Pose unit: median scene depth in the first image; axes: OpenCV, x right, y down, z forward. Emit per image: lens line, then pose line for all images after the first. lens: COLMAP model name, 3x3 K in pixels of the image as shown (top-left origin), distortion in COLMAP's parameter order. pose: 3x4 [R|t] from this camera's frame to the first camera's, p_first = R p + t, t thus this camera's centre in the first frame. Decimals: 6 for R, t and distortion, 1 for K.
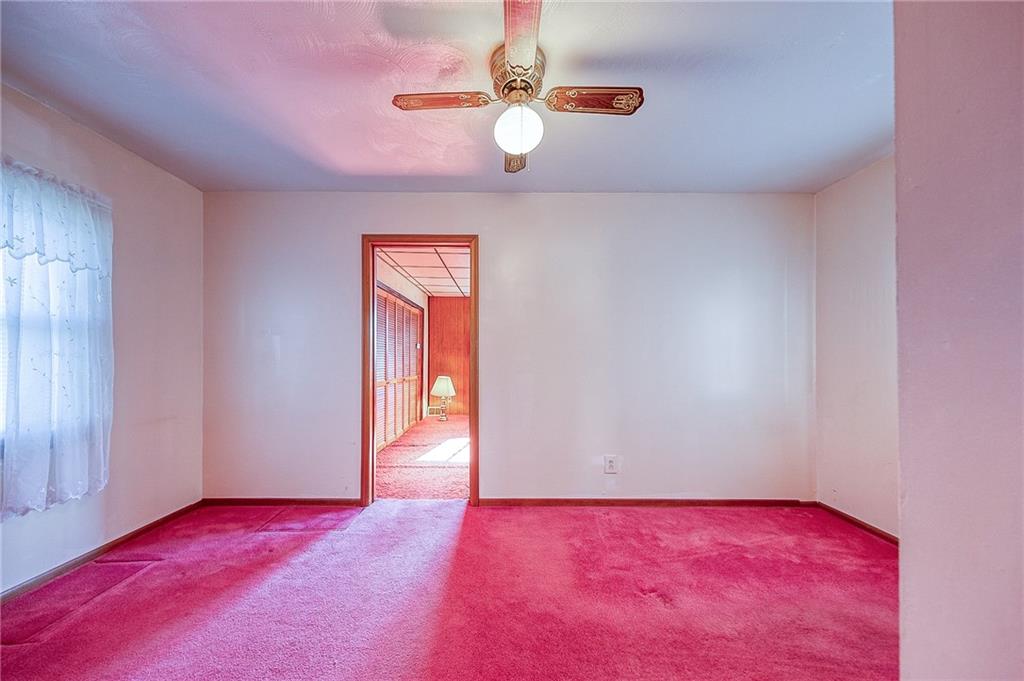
lens RADIAL K [[354.0, 0, 512.2], [0, 354.0, 360.4], [0, 0, 1]] dist [-0.000177, -0.000009]
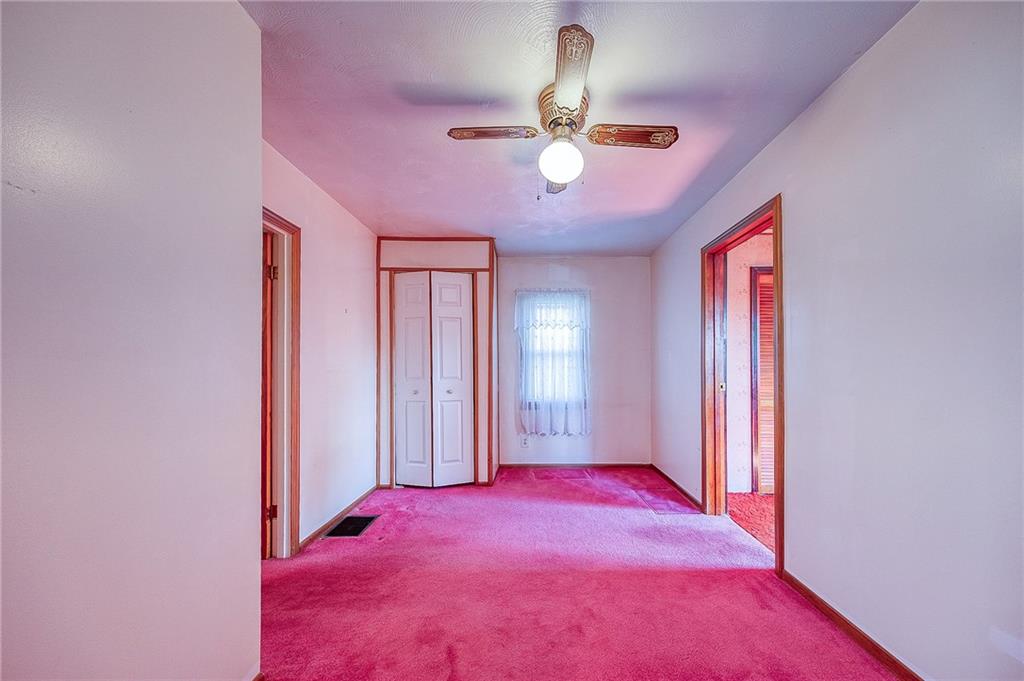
lens RADIAL K [[354.0, 0, 512.2], [0, 354.0, 360.4], [0, 0, 1]] dist [-0.000177, -0.000009]
pose [[-0.018747, -0.011367, -0.999760, 0.774530], [0.000353, 0.999935, -0.011376, -0.028910], [0.999824, -0.000566, -0.018742, 0.556228]]
